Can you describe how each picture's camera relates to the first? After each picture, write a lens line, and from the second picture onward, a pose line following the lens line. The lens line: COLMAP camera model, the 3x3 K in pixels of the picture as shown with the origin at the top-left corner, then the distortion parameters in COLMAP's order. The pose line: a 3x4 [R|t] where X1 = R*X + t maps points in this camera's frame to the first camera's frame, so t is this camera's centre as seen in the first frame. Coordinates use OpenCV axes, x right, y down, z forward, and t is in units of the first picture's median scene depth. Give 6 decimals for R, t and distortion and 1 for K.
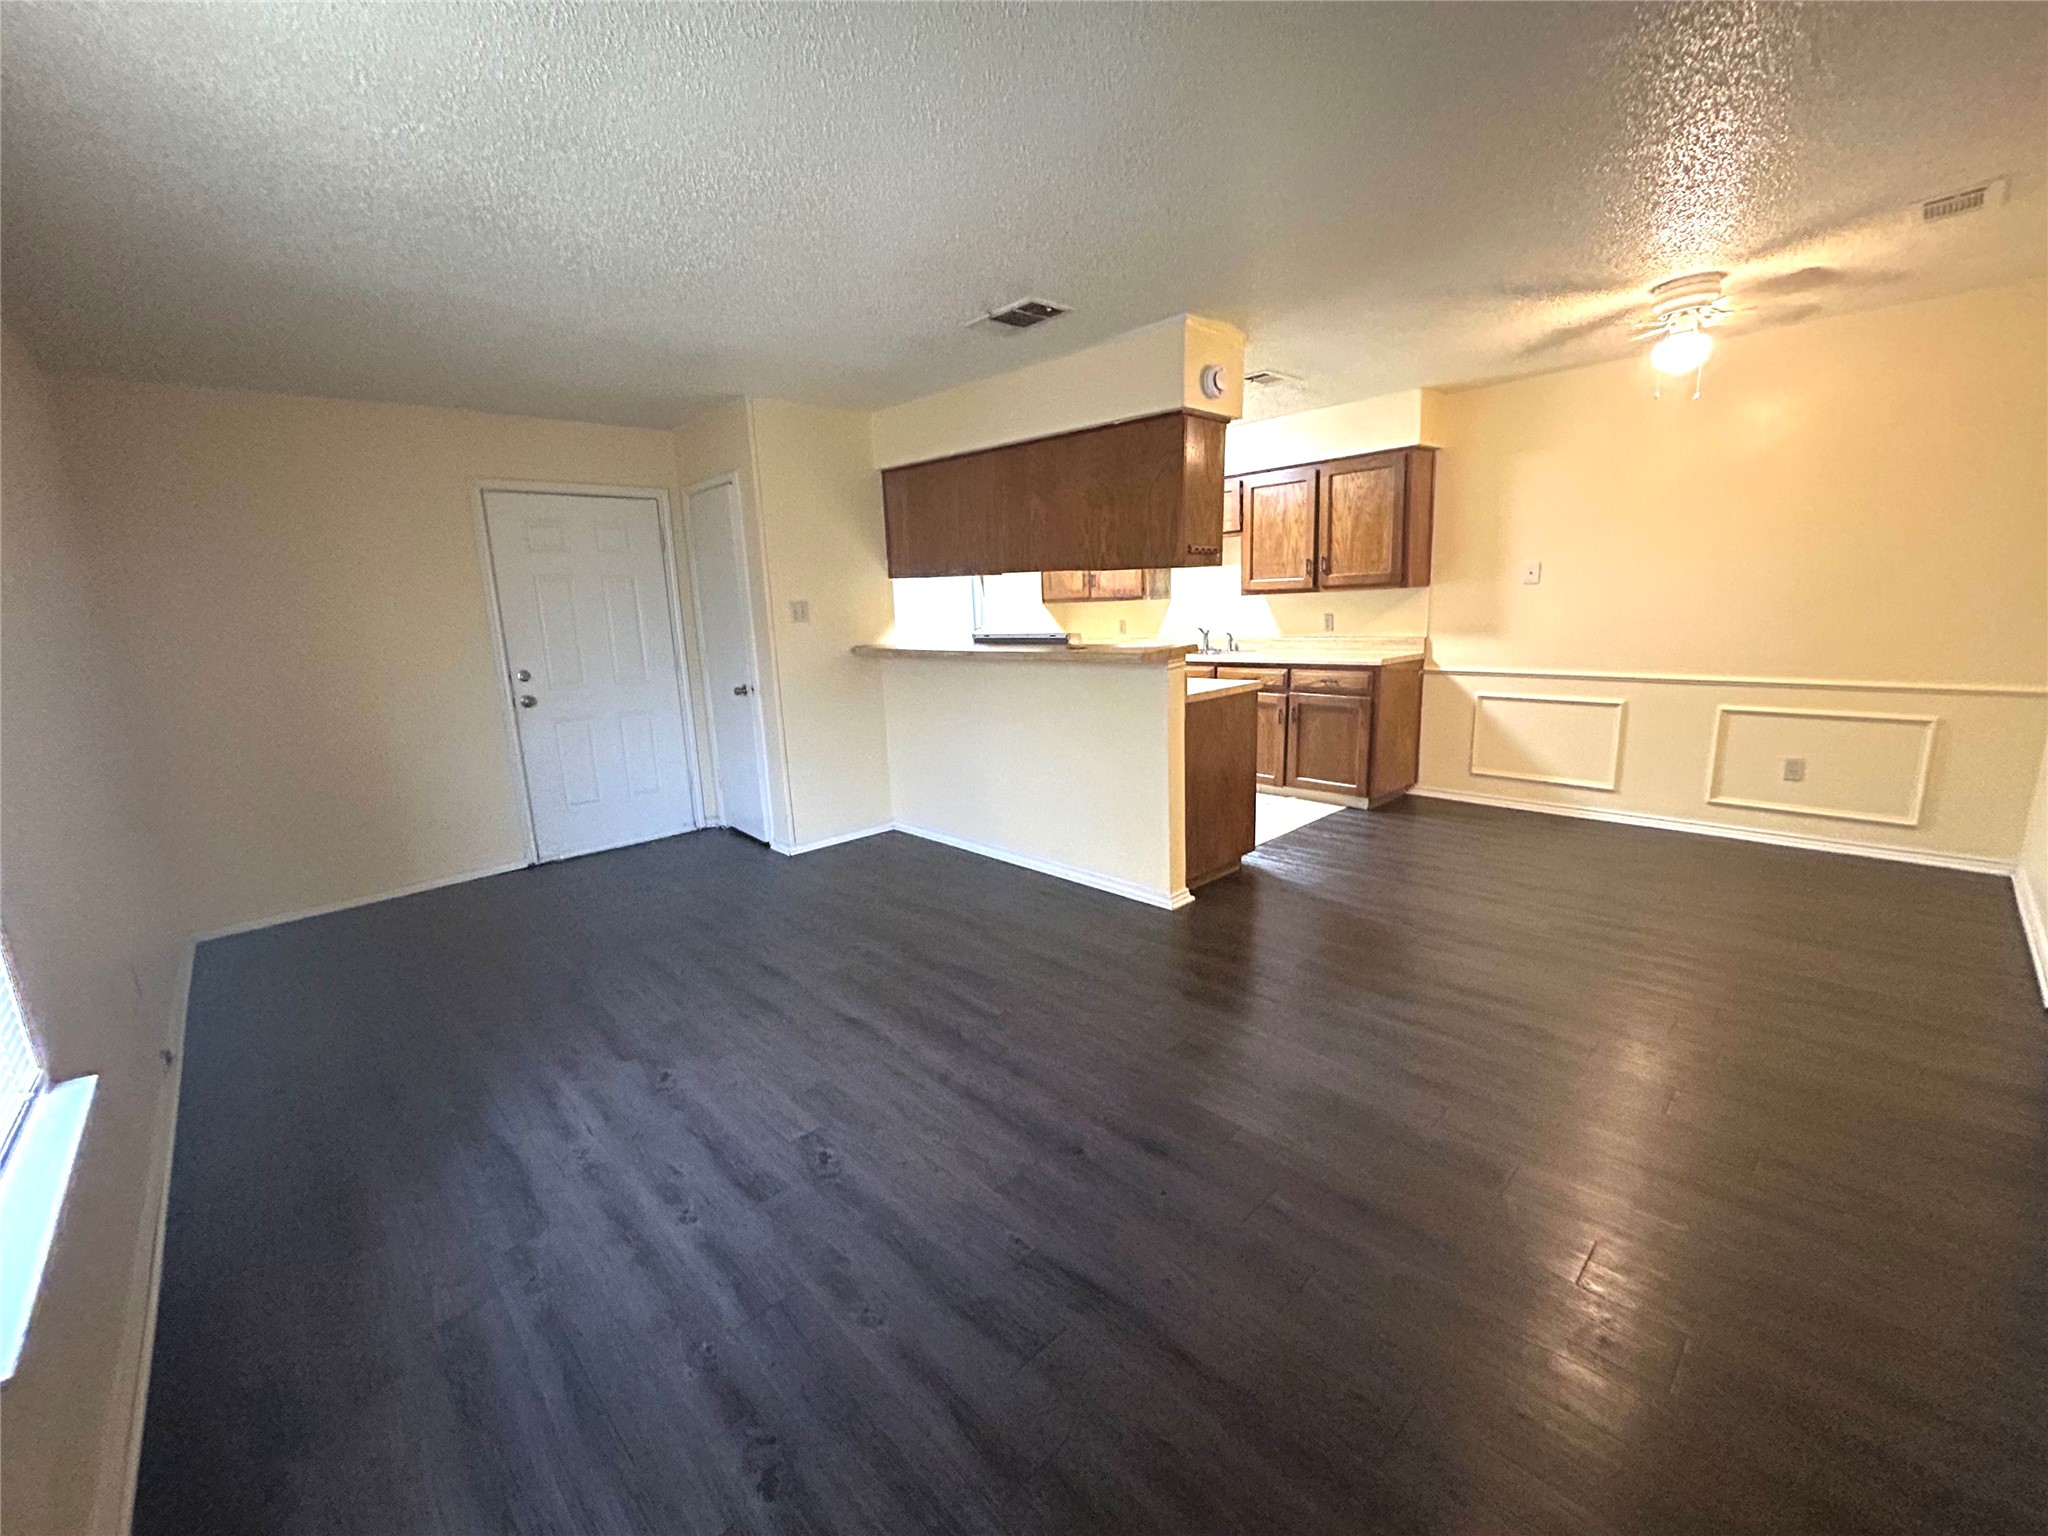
lens RADIAL K [[831.5, 0, 1024.0], [0, 831.5, 765.7], [0, 0, 1]] dist [-0.000883, 0.001456]
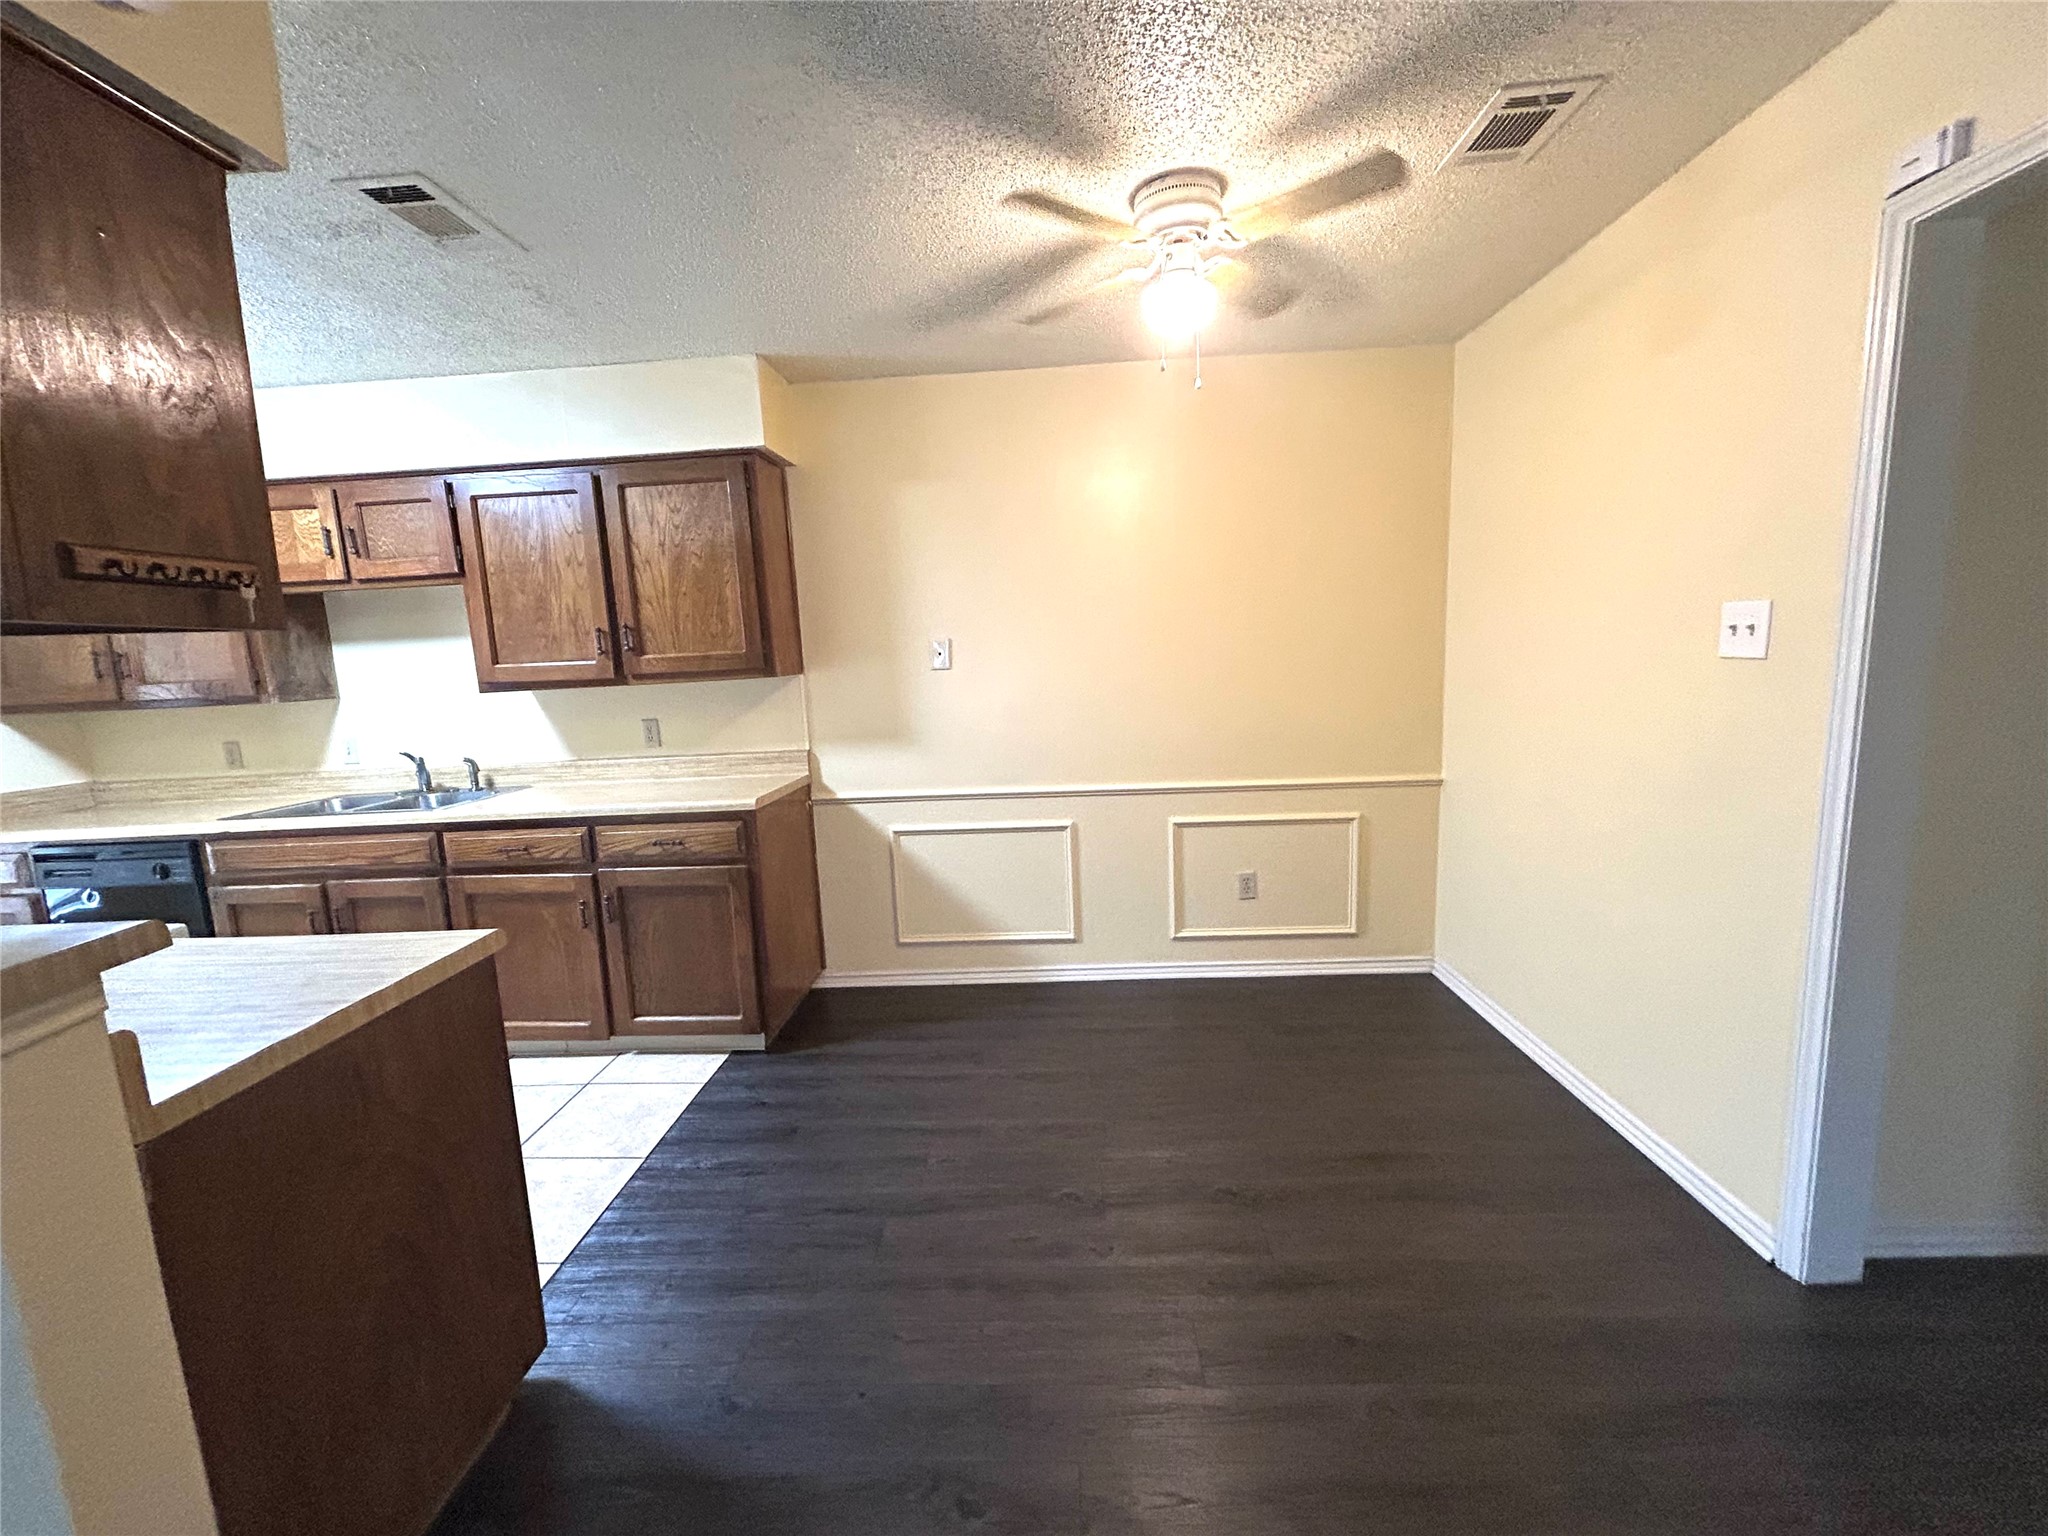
lens RADIAL K [[831.5, 0, 1020.4], [0, 831.5, 767.9], [0, 0, 1]] dist [-0.000883, 0.001456]
pose [[0.720361, -0.091748, 0.687504, 0.161257], [0.151927, 0.988014, -0.027336, -0.102691], [-0.676756, 0.124142, 0.725666, 0.437290]]
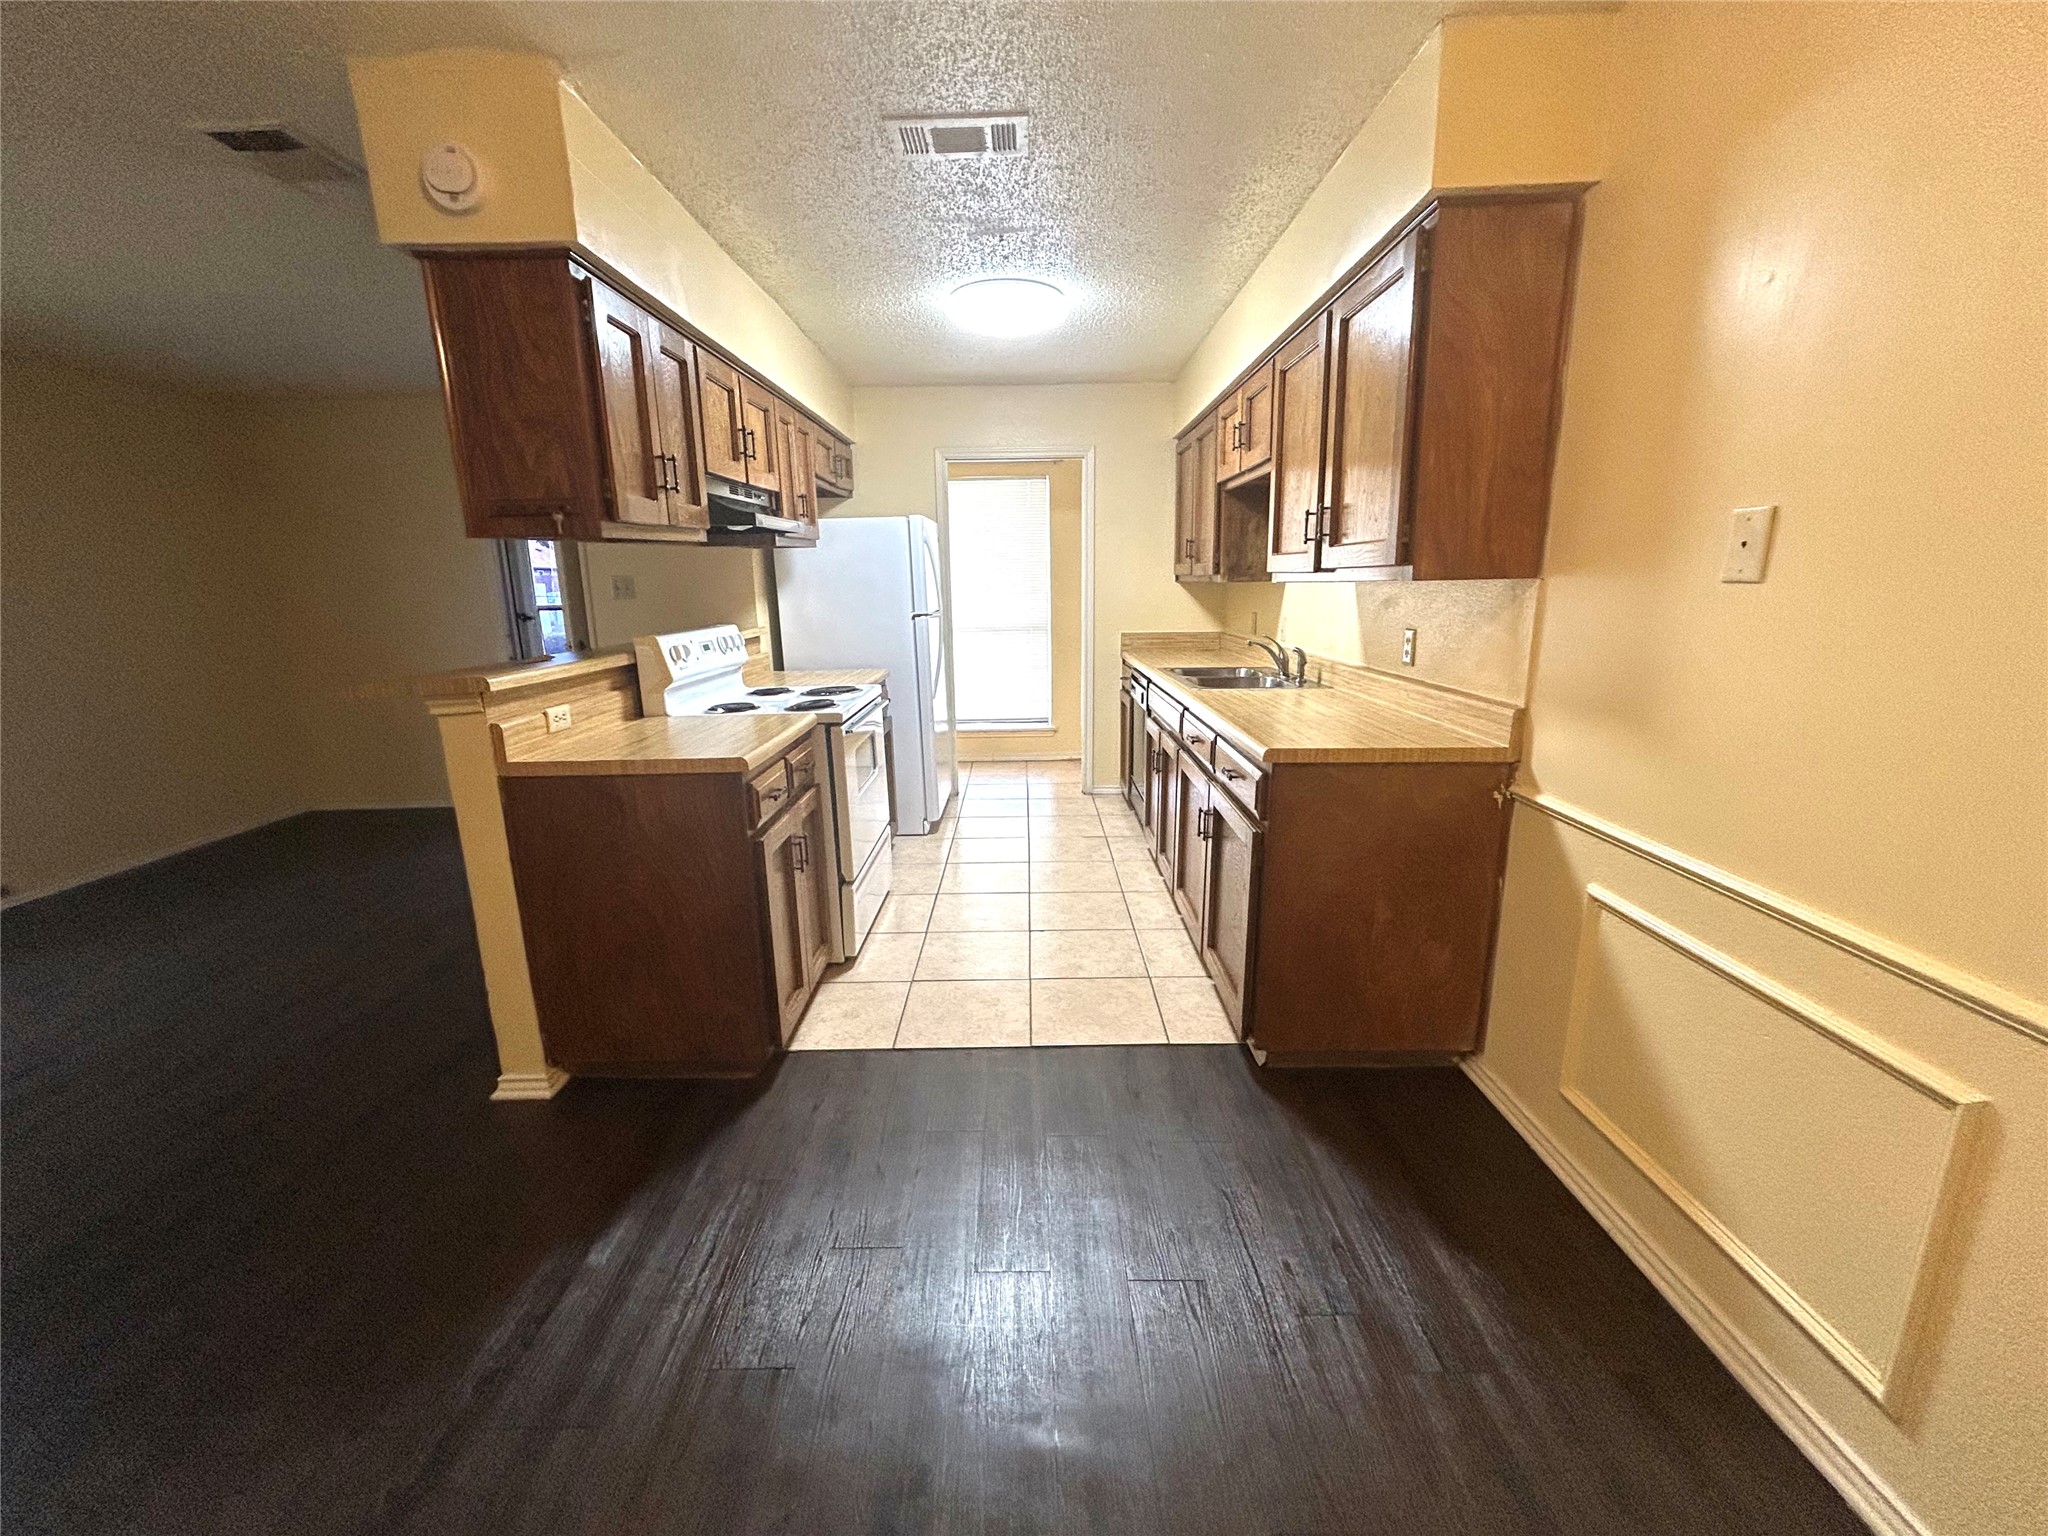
lens RADIAL K [[831.5, 0, 1021.1], [0, 831.5, 767.5], [0, 0, 1]] dist [-0.000883, 0.001456]
pose [[0.725566, 0.180899, -0.663950, 0.604829], [-0.146618, 0.983314, 0.107688, -0.141812], [0.672352, 0.019212, 0.739982, 0.583315]]
